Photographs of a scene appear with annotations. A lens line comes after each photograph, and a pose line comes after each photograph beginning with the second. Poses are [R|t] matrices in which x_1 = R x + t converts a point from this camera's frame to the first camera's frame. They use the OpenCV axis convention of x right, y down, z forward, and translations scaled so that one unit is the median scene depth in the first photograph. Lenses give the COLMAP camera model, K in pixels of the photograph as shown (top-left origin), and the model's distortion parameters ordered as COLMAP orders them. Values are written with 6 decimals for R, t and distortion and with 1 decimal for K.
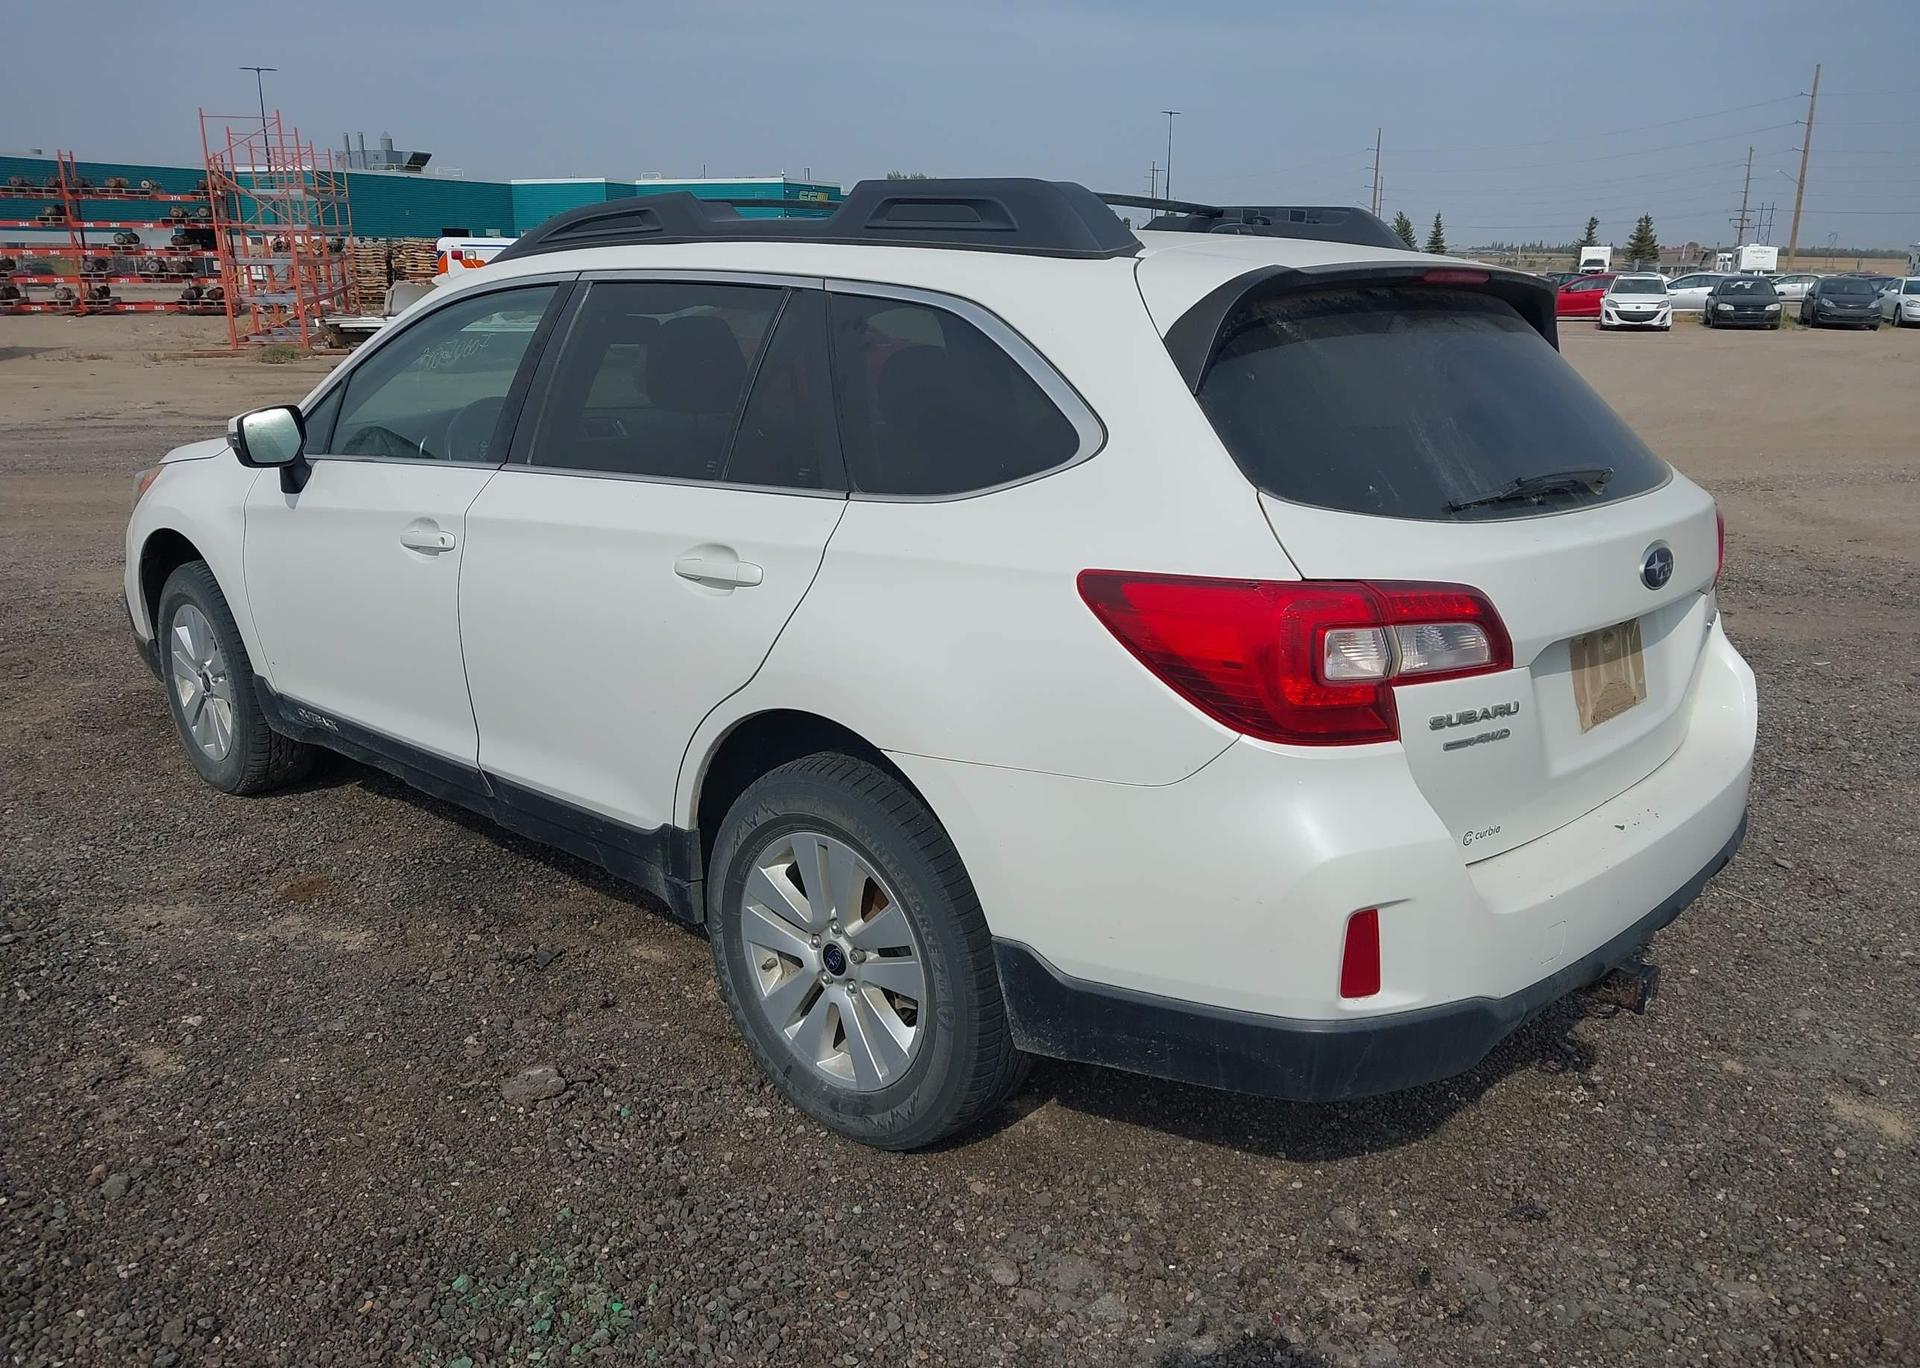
lens RADIAL K [[1696.9, 0, 1124.0], [0, 1696.9, 680.5], [0, 0, 1]] dist [0.010373, -0.010999]
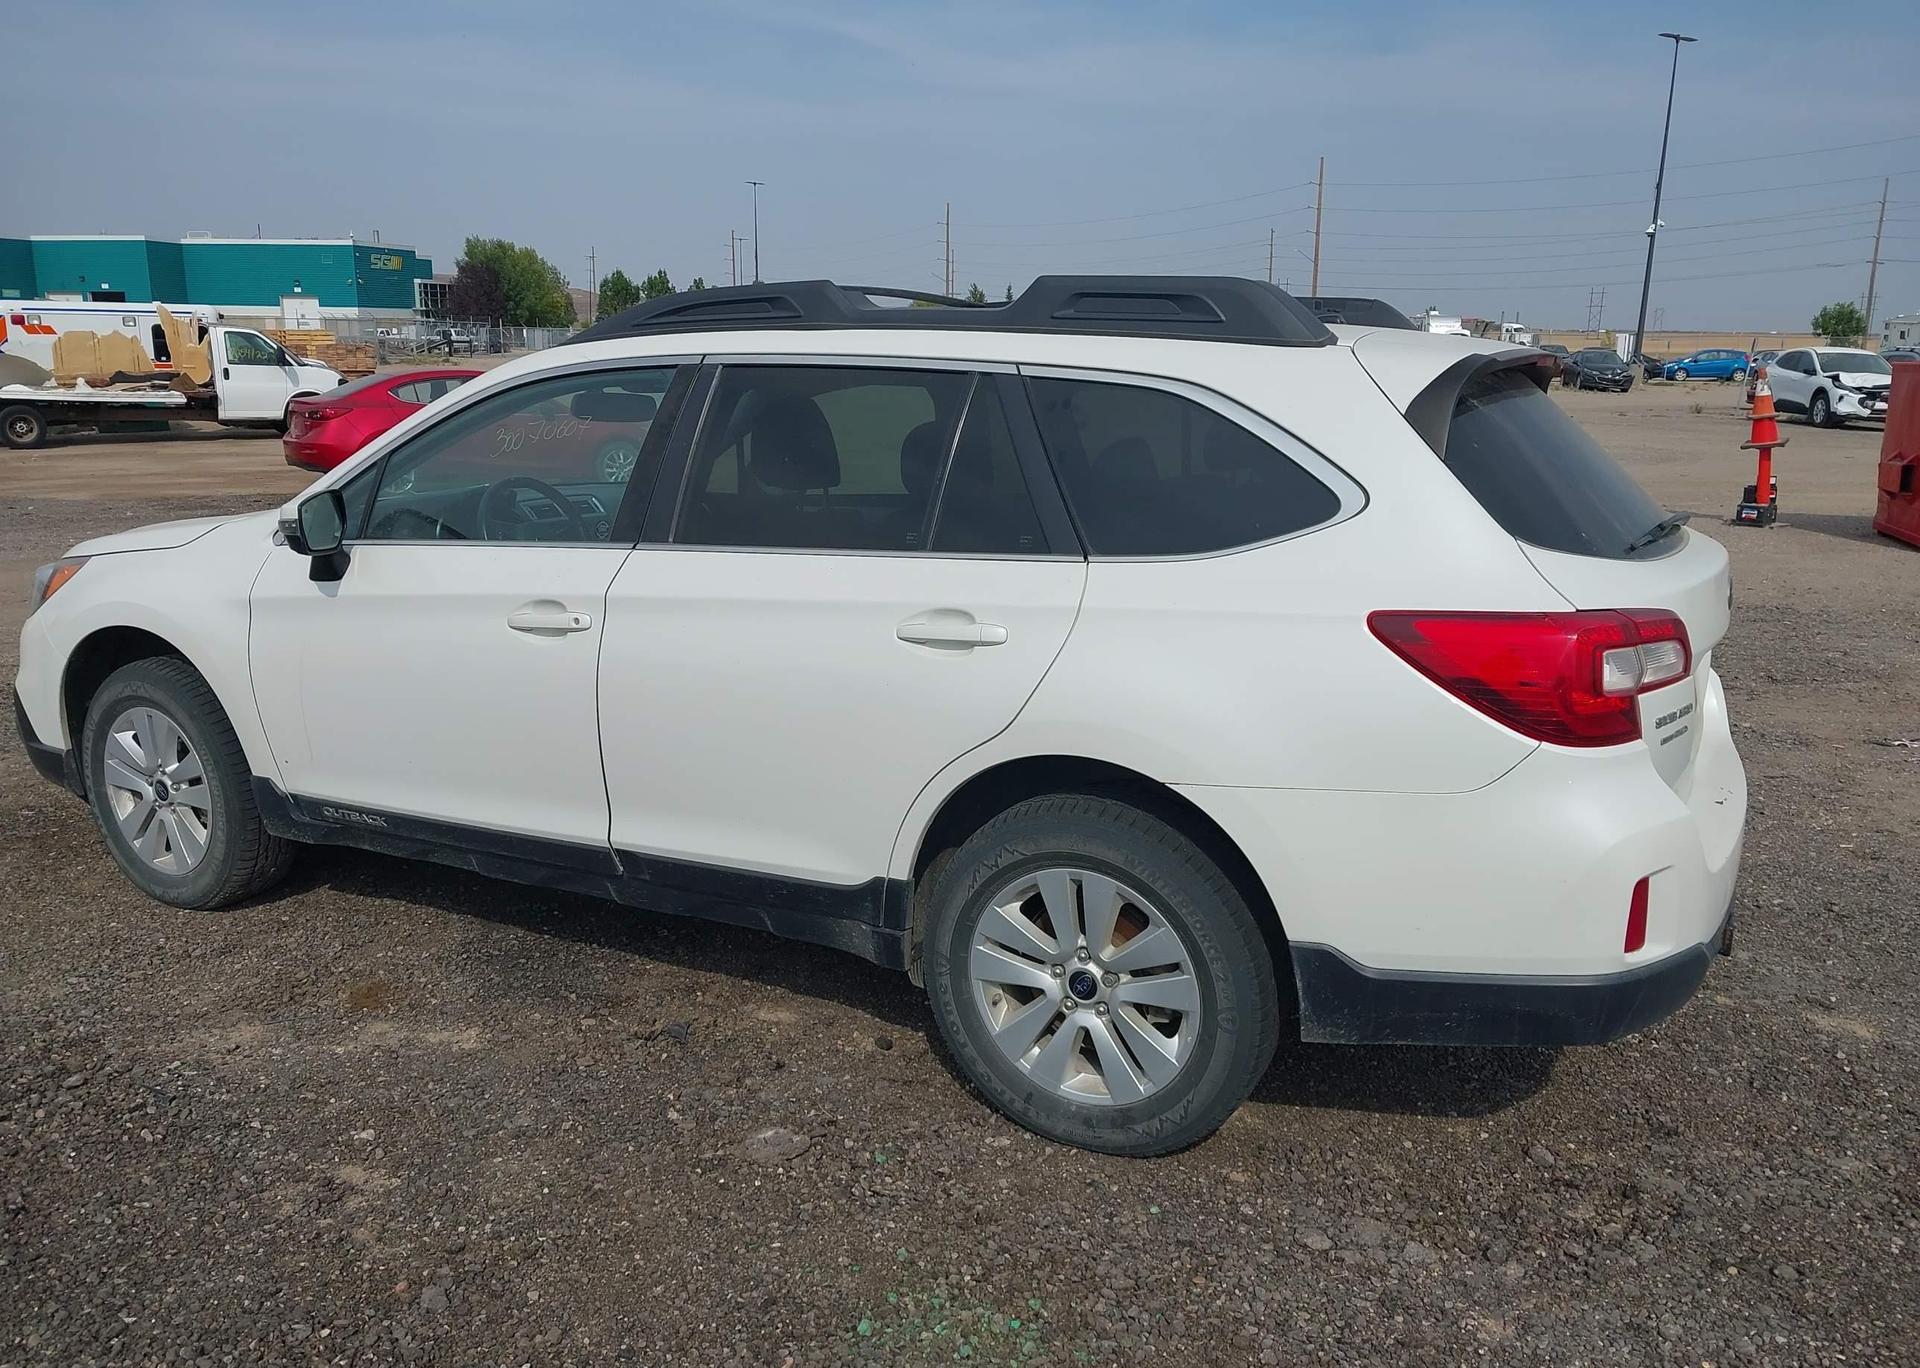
lens RADIAL K [[1788.5, 0, 877.7], [0, 1788.5, 653.0], [0, 0, 1]] dist [0.018408, -0.037801]
pose [[0.953796, -0.052543, 0.295826, -0.610414], [0.068413, 0.996706, -0.043547, -0.006080], [-0.292563, 0.061773, 0.954249, -0.063224]]
